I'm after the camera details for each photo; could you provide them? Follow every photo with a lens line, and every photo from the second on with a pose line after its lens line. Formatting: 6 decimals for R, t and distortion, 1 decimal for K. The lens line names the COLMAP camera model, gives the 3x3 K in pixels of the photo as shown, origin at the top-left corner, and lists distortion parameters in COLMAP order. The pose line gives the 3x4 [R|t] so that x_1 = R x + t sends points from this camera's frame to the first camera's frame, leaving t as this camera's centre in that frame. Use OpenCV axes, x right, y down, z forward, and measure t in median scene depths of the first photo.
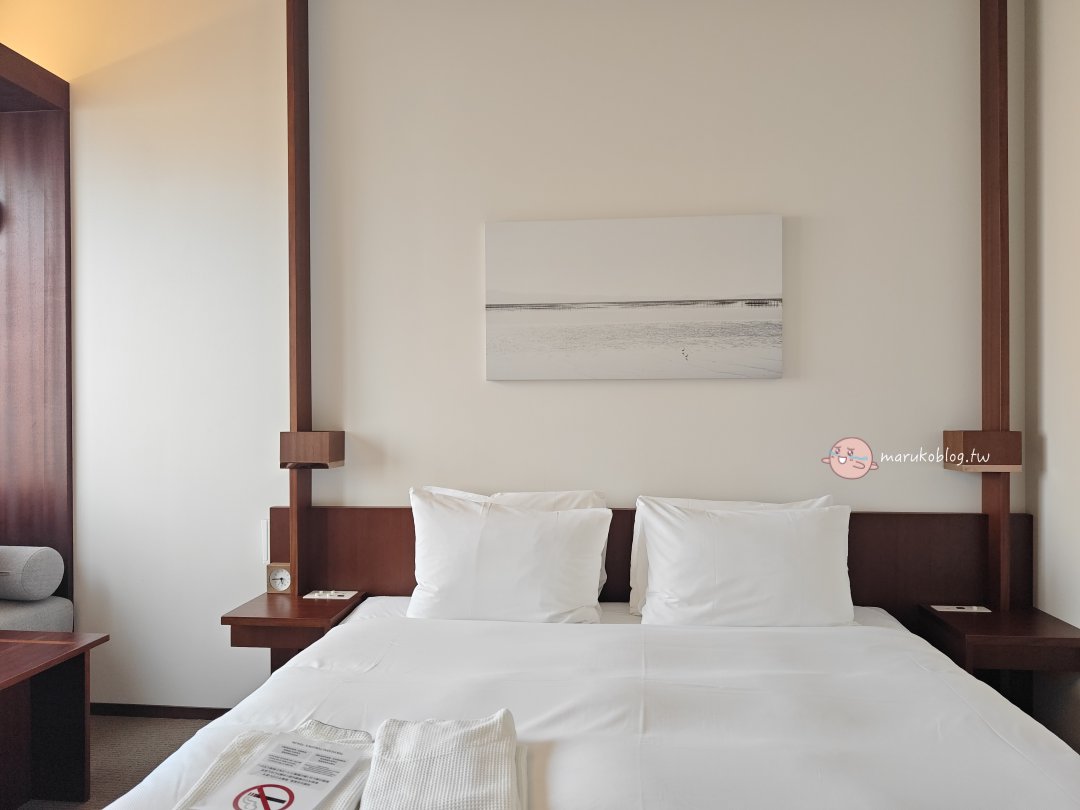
lens RADIAL K [[717.2, 0, 540.0], [0, 717.2, 405.0], [0, 0, 1]] dist [0.003059, -0.002383]
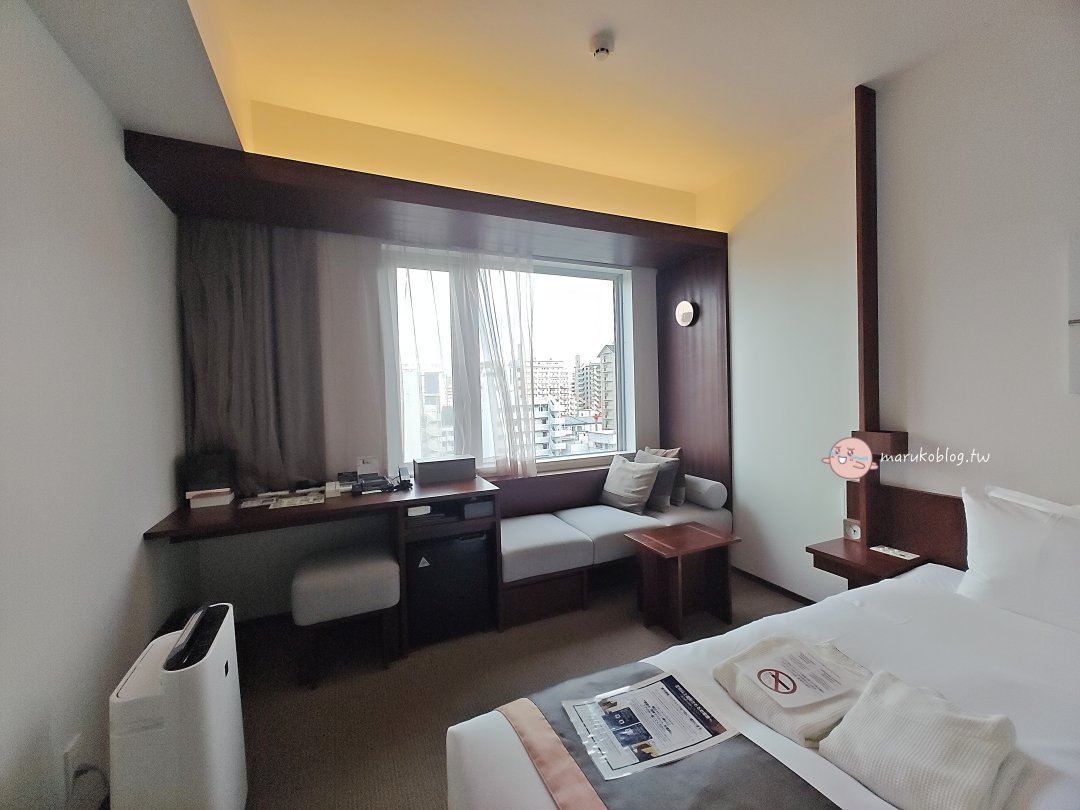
lens RADIAL K [[435.4, 0, 540.0], [0, 435.4, 405.0], [0, 0, 1]] dist [0.001805, -0.003822]
pose [[0.493359, 0.009905, -0.869770, 0.092966], [0.028950, 0.999194, 0.027800, -0.057554], [0.869344, -0.038895, 0.492674, 0.020563]]
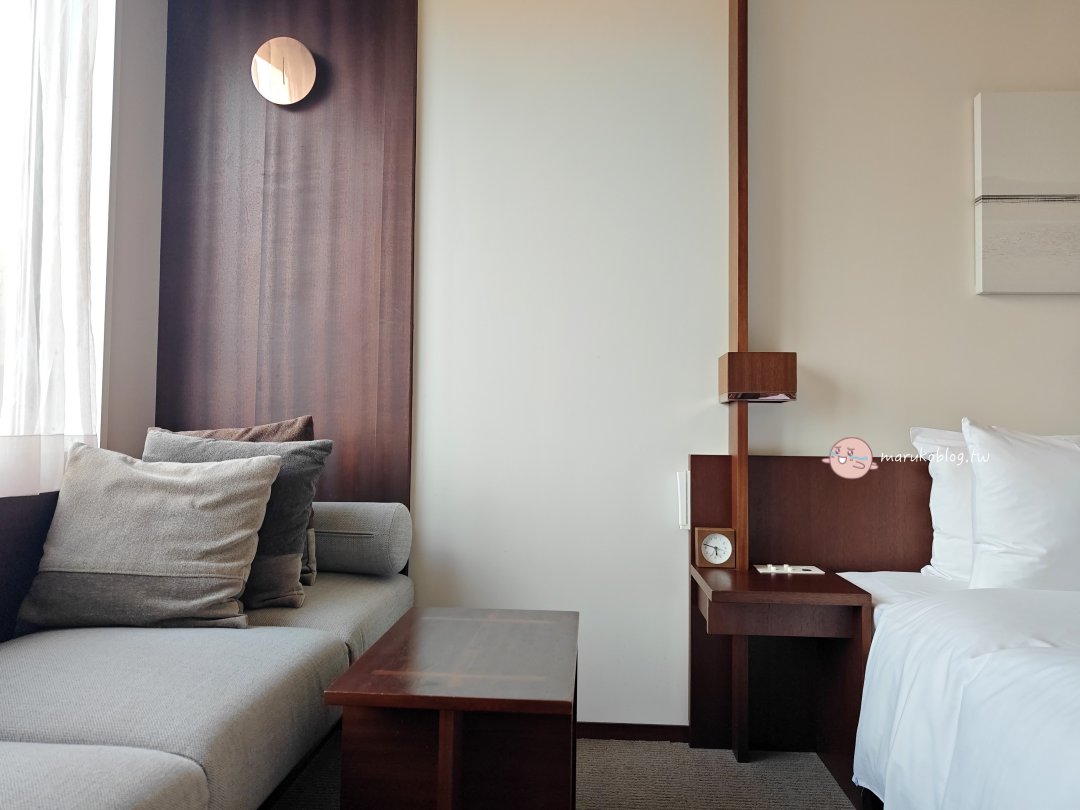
lens RADIAL K [[727.1, 0, 540.0], [0, 727.1, 405.0], [0, 0, 1]] dist [0.000375, 0.000415]
pose [[0.999463, 0.015514, 0.028879, -0.575697], [-0.014625, 0.999420, -0.030741, 0.118603], [-0.029339, 0.030302, 0.999110, 0.235945]]
